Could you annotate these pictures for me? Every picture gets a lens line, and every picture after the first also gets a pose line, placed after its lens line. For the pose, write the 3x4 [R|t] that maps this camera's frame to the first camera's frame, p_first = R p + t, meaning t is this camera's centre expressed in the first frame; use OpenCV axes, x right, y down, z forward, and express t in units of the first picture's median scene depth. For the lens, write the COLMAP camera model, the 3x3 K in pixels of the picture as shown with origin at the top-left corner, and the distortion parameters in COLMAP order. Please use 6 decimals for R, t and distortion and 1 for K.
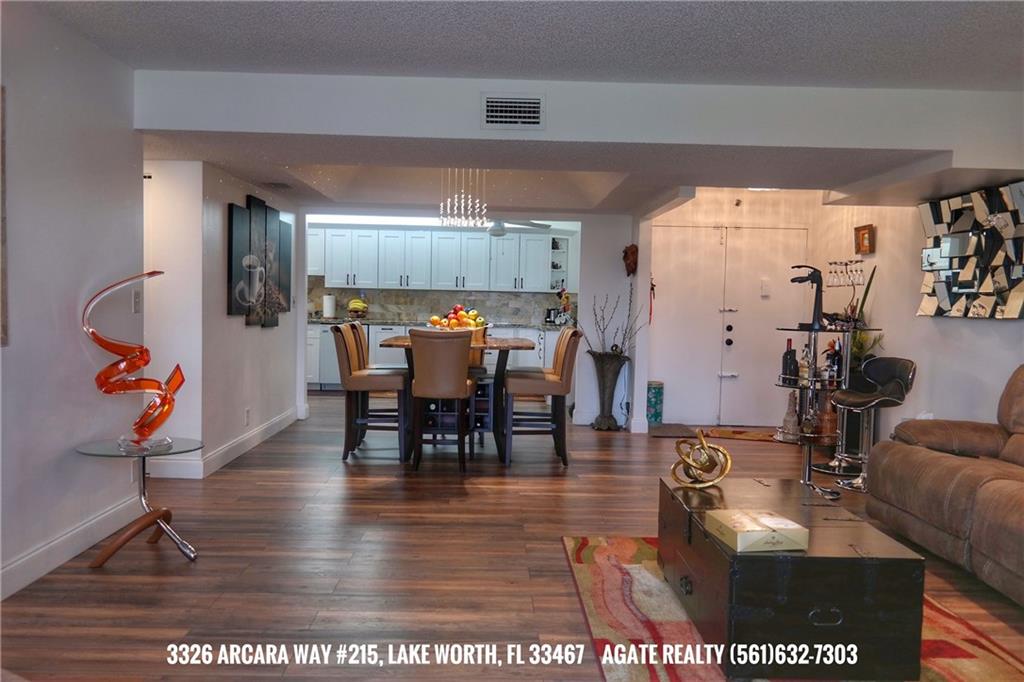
lens RADIAL K [[817.4, 0, 512.0], [0, 817.4, 341.0], [0, 0, 1]] dist [0.013867, -0.000566]
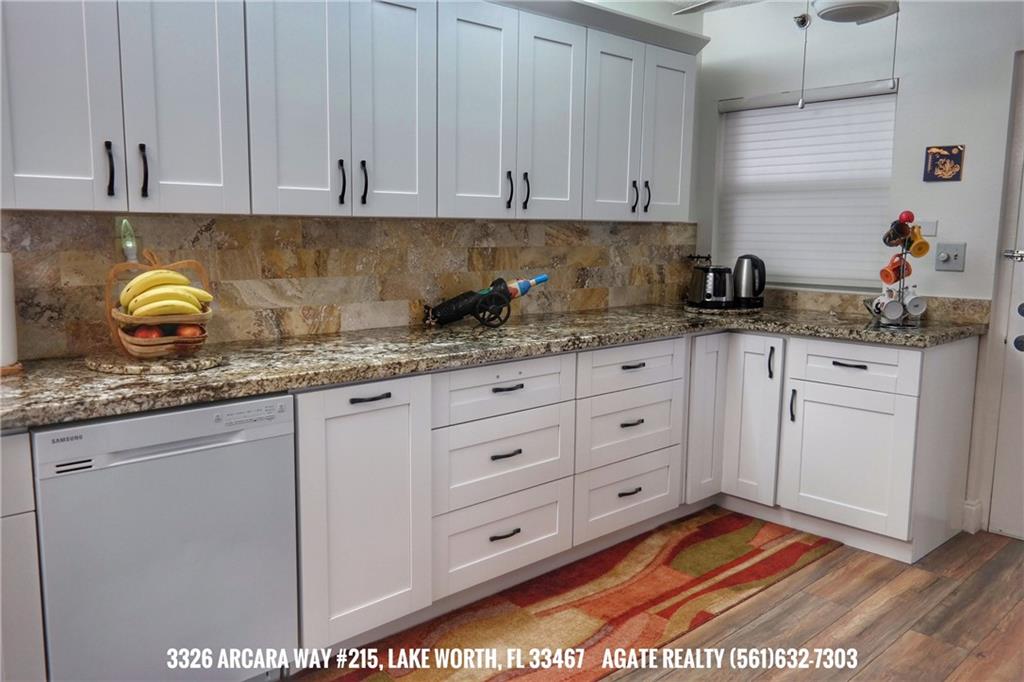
lens RADIAL K [[817.4, 0, 512.0], [0, 817.4, 341.0], [0, 0, 1]] dist [0.013867, -0.000566]
pose [[0.737567, -0.109274, 0.666374, -0.265607], [0.041679, 0.992305, 0.116590, -0.053367], [-0.673986, -0.058219, 0.736446, 0.789554]]
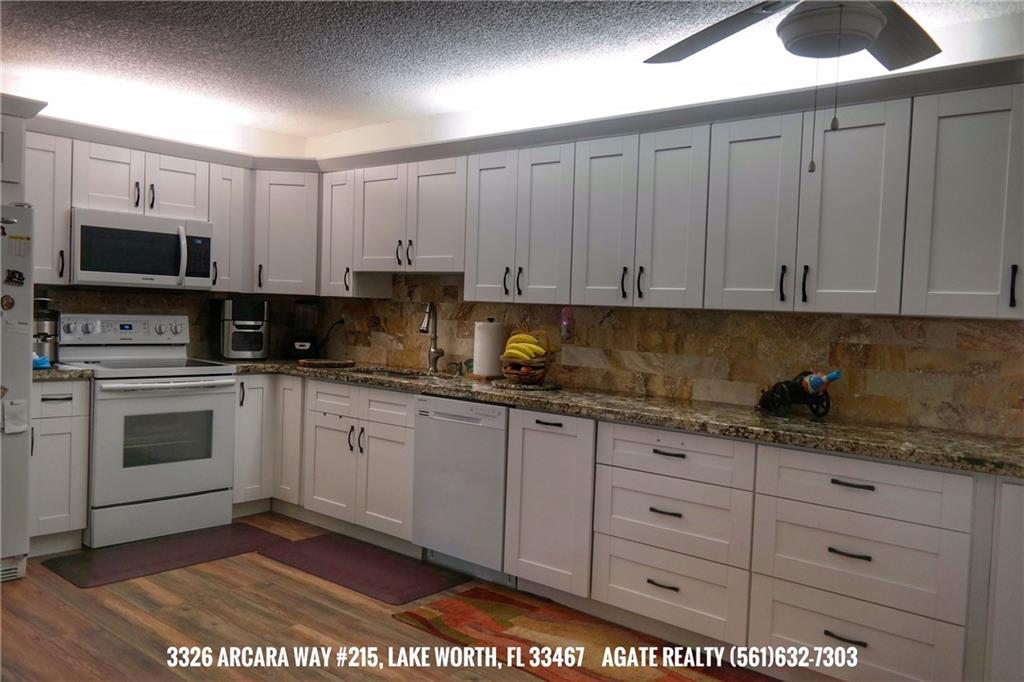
lens RADIAL K [[817.4, 0, 512.0], [0, 817.4, 341.0], [0, 0, 1]] dist [0.013867, -0.000566]
pose [[0.743371, 0.032955, -0.668067, 0.058708], [-0.058378, 0.998171, -0.015719, -0.041269], [0.666327, 0.050686, 0.743935, 0.719347]]
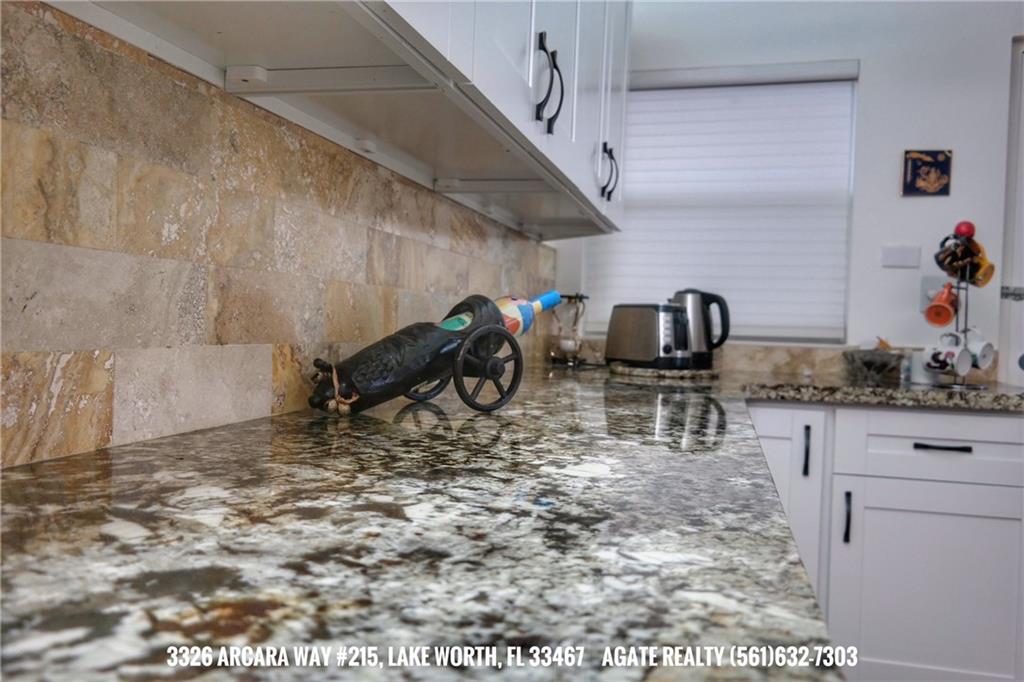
lens RADIAL K [[817.4, 0, 512.0], [0, 817.4, 341.0], [0, 0, 1]] dist [0.013867, -0.000566]
pose [[0.269165, -0.039058, 0.962302, -0.186366], [0.024058, 0.999138, 0.033824, -0.038228], [-0.962794, 0.014047, 0.269873, 0.978784]]
